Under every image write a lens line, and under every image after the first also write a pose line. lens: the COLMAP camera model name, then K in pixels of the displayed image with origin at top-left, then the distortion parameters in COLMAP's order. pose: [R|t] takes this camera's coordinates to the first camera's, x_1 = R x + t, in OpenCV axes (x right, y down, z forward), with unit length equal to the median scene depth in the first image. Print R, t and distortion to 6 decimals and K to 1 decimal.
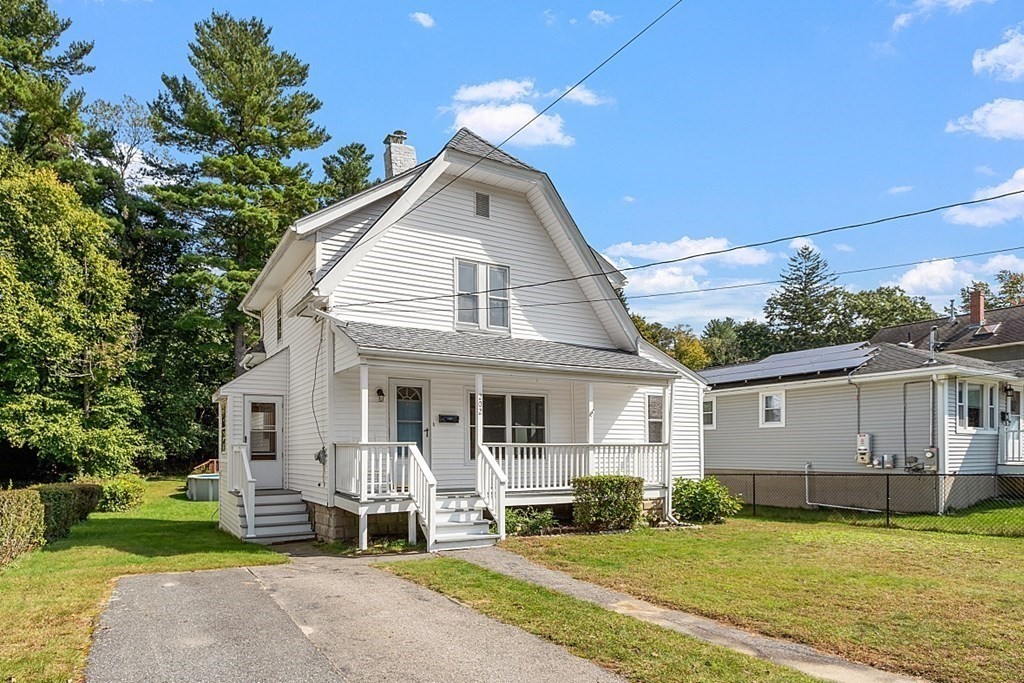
lens RADIAL K [[616.0, 0, 509.5], [0, 616.0, 469.9], [0, 0, 1]] dist [0.001831, -0.000338]
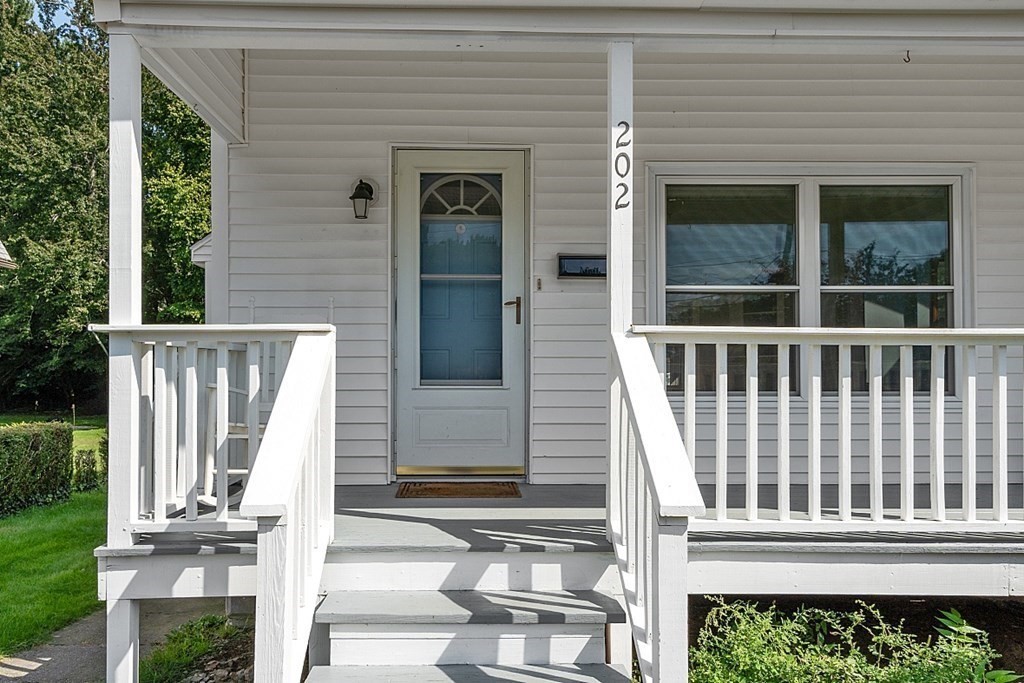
lens RADIAL K [[501.2, 0, 630.3], [0, 501.2, 391.3], [0, 0, 1]] dist [0.001720, -0.000708]
pose [[0.864843, 0.005844, -0.502008, 0.046689], [-0.019720, 0.999556, -0.022337, -0.012430], [0.501654, 0.029218, 0.864575, 0.747464]]
